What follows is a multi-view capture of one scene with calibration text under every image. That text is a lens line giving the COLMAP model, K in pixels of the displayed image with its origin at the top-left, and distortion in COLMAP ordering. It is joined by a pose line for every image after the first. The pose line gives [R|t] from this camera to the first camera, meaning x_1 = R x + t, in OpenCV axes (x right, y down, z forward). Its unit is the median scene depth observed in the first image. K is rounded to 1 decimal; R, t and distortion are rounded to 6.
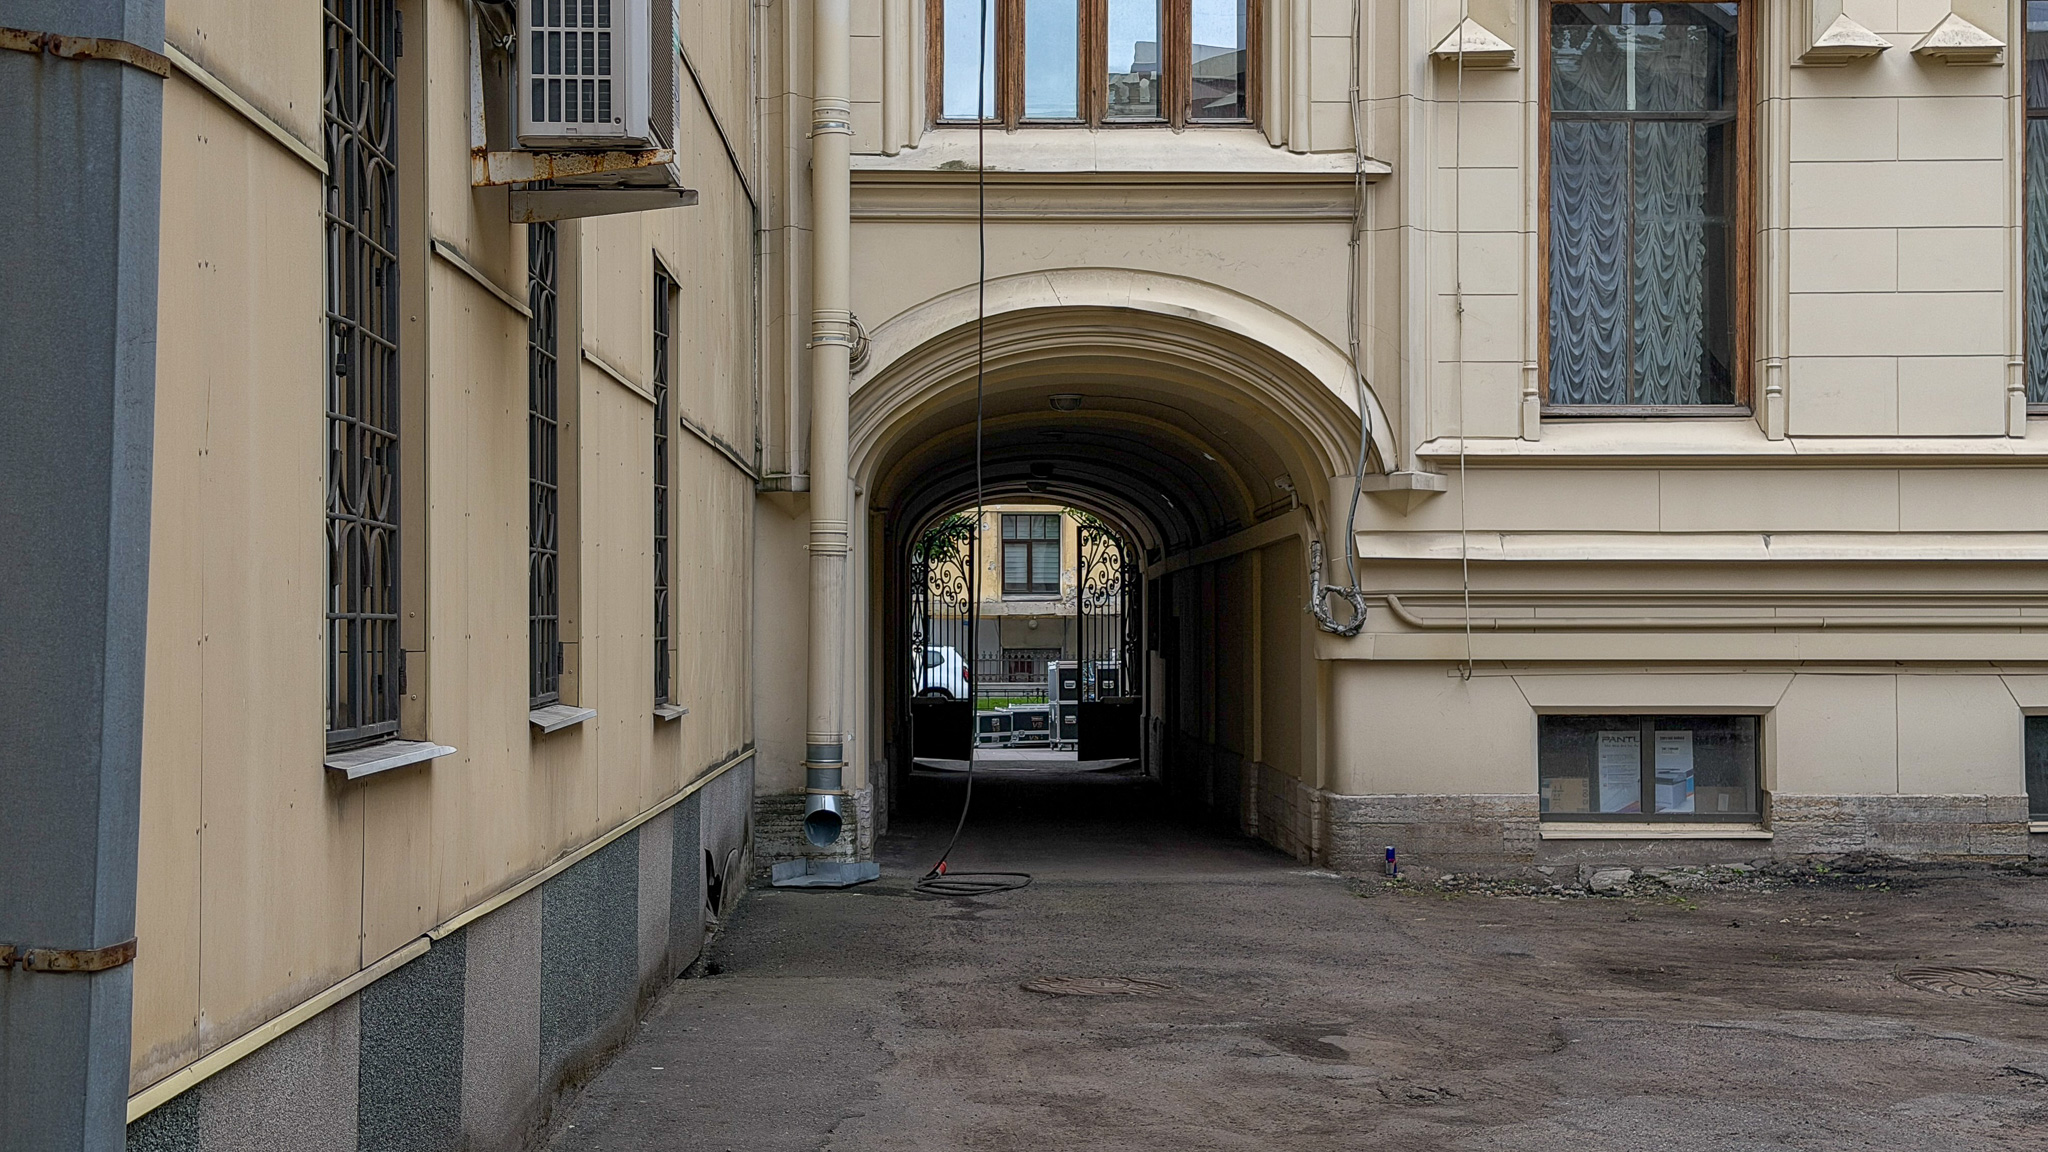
lens RADIAL K [[2886.0, 0, 1018.7], [0, 2886.0, 589.9], [0, 0, 1]] dist [0.111847, 0.000000]
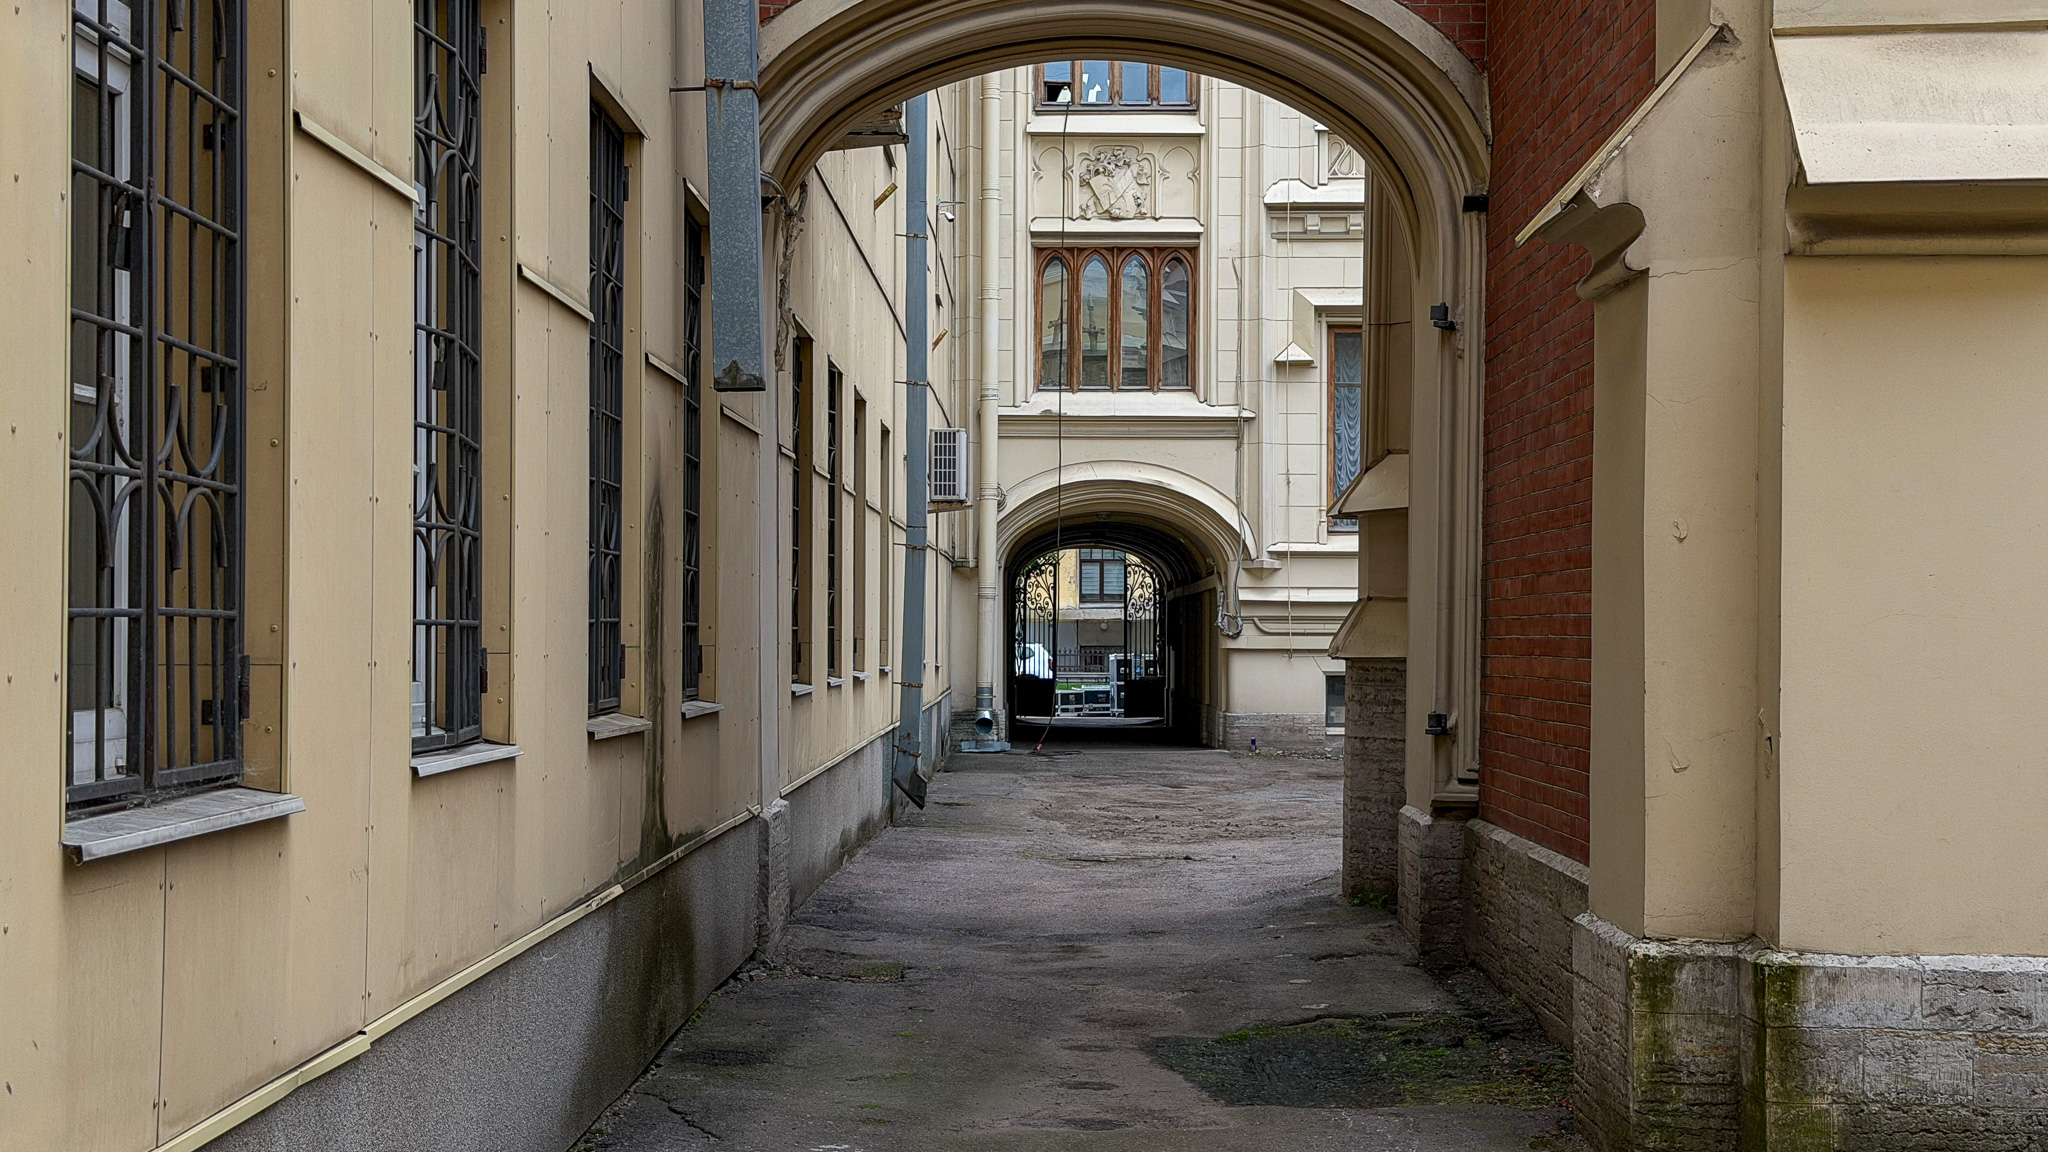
lens RADIAL K [[3000.4, 0, 1032.6], [0, 3000.4, 580.8], [0, 0, 1]] dist [0.188047, 0.000000]
pose [[0.999734, 0.004160, -0.022686, 0.017073], [-0.004258, 0.999982, -0.004269, -0.014930], [0.022668, 0.004365, 0.999734, -1.178491]]
